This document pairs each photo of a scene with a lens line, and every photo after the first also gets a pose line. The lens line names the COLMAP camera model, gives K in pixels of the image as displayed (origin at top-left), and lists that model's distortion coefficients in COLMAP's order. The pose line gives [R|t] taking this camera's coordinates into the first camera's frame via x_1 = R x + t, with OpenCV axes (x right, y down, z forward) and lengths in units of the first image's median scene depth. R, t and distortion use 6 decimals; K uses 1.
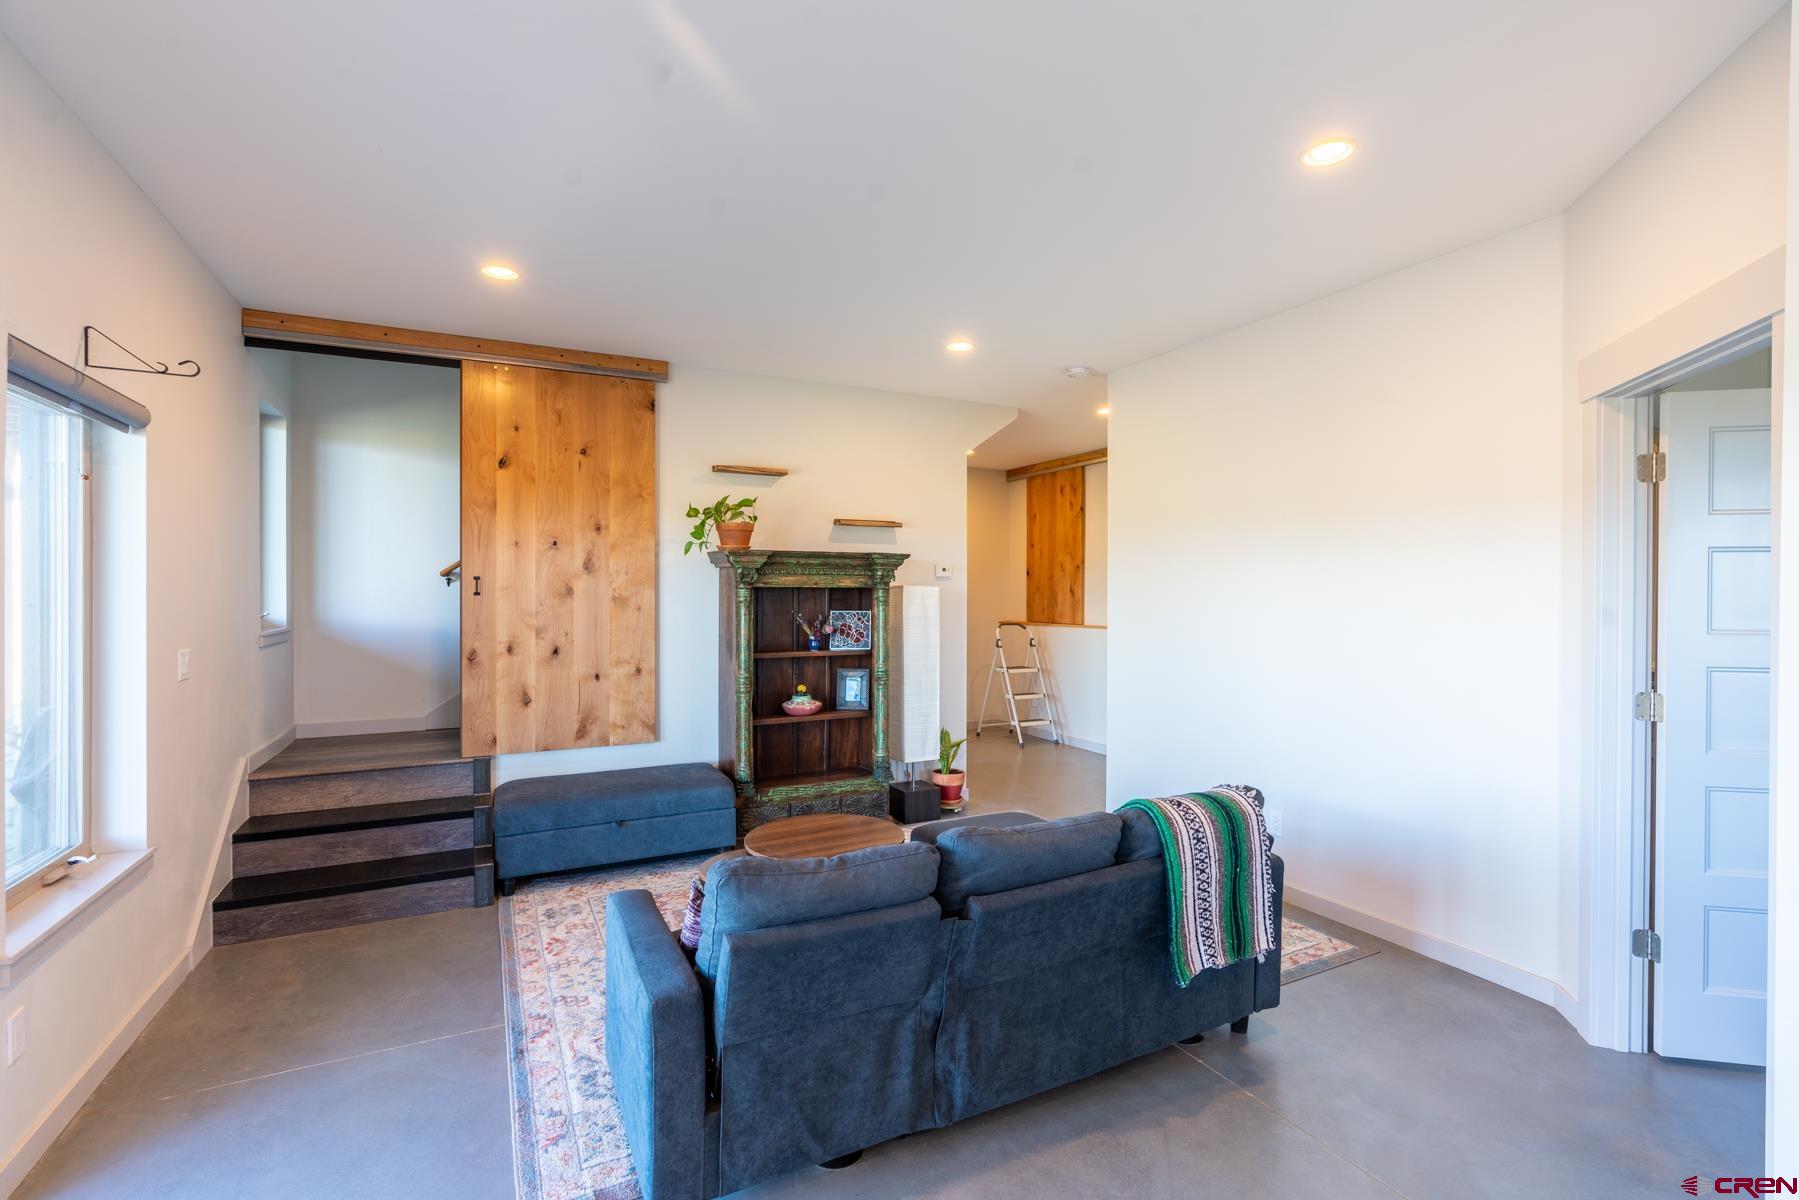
lens RADIAL K [[799.9, 0, 896.4], [0, 799.9, 593.5], [0, 0, 1]] dist [-0.010285, 0.003890]
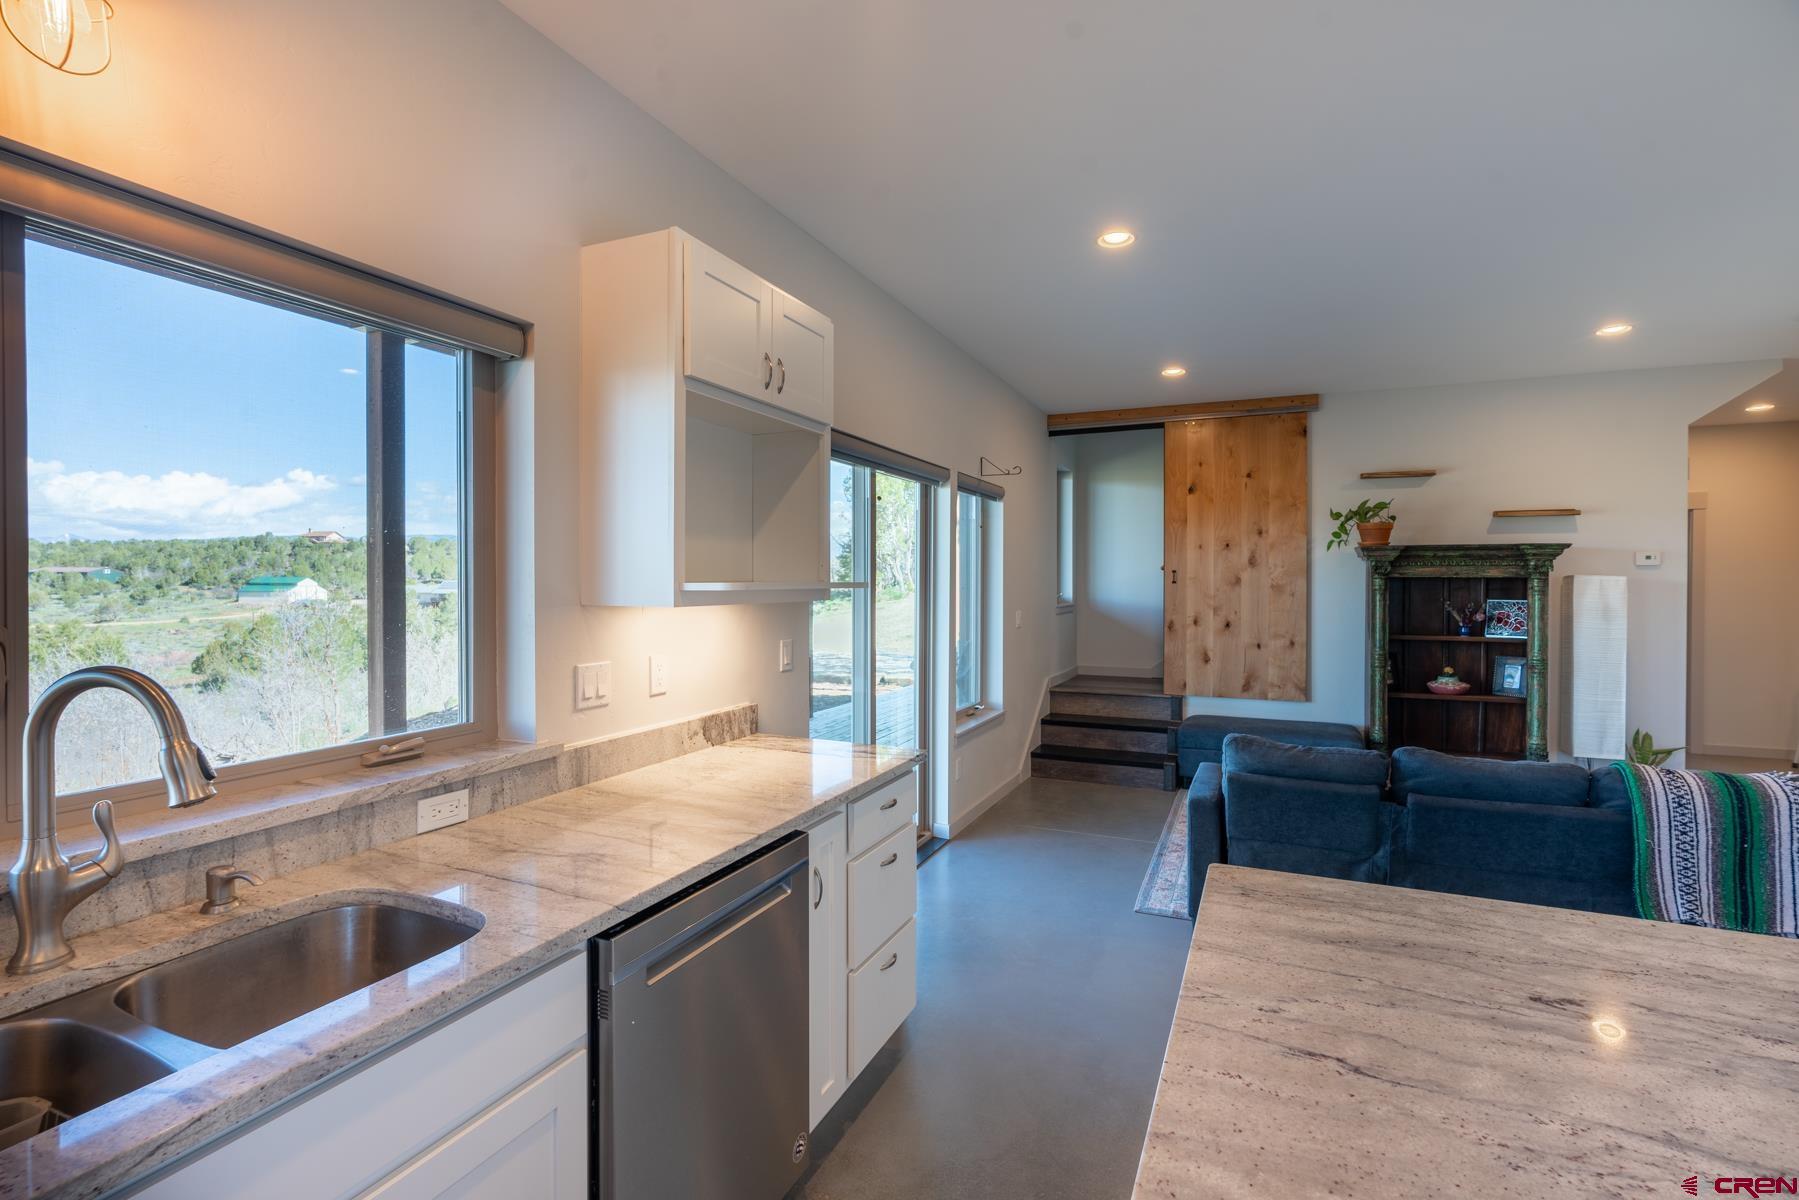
lens RADIAL K [[799.9, 0, 901.9], [0, 799.9, 586.4], [0, 0, 1]] dist [-0.010285, 0.003890]
pose [[0.619857, 0.006883, -0.784685, 0.297526], [-0.003888, 0.999976, 0.005701, 0.001642], [0.784706, -0.000483, 0.619869, -0.278042]]
